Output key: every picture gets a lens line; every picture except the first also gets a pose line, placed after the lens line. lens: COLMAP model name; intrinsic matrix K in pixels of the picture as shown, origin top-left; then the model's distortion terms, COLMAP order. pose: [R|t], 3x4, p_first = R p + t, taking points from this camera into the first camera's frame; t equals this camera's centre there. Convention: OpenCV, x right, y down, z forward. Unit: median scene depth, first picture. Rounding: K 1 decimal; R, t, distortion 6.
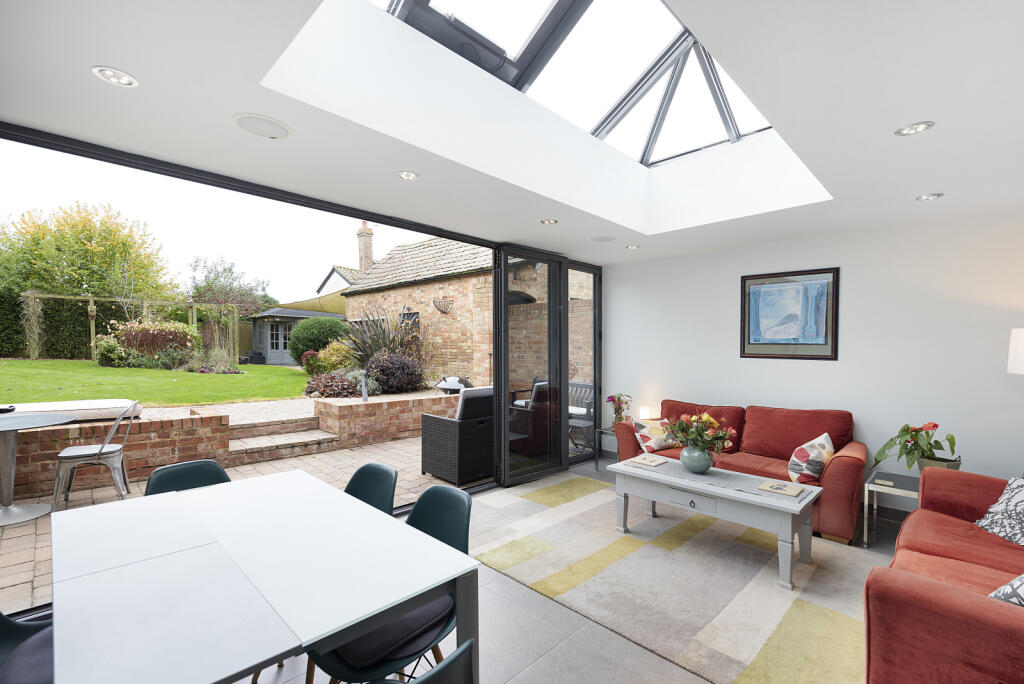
lens RADIAL K [[449.4, 0, 512.9], [0, 449.4, 363.4], [0, 0, 1]] dist [0.000426, -0.000103]
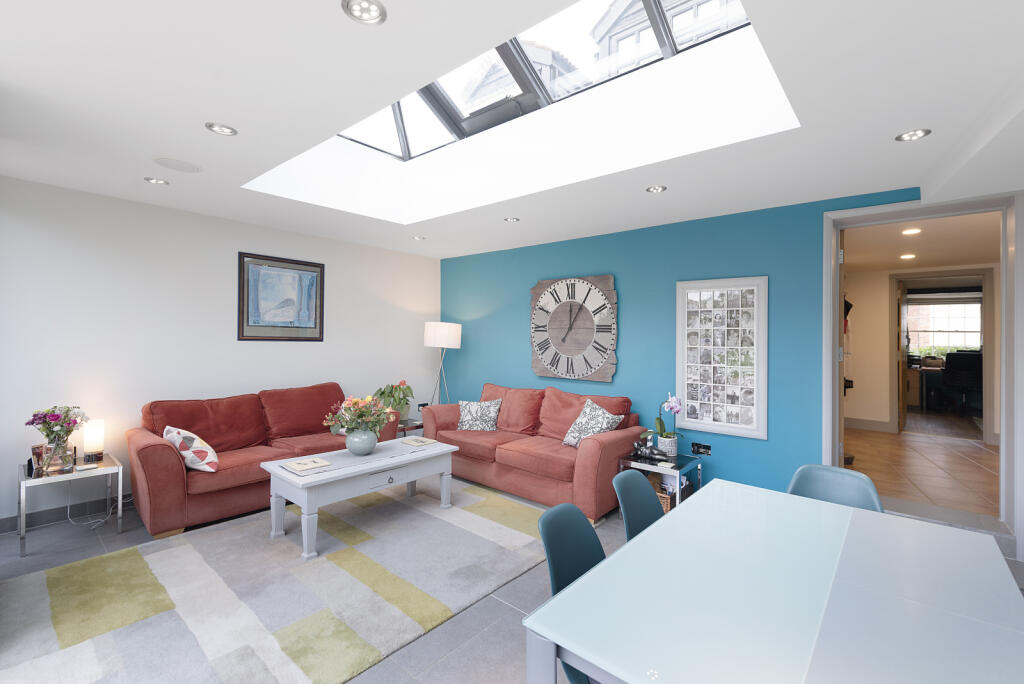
lens RADIAL K [[450.8, 0, 513.5], [0, 450.8, 328.5], [0, 0, 1]] dist [0.001171, 0.000044]
pose [[-0.079449, 0.003844, 0.996832, -0.492581], [0.015432, 0.999877, -0.002625, -0.028737], [-0.996719, 0.015175, -0.079498, 0.561665]]
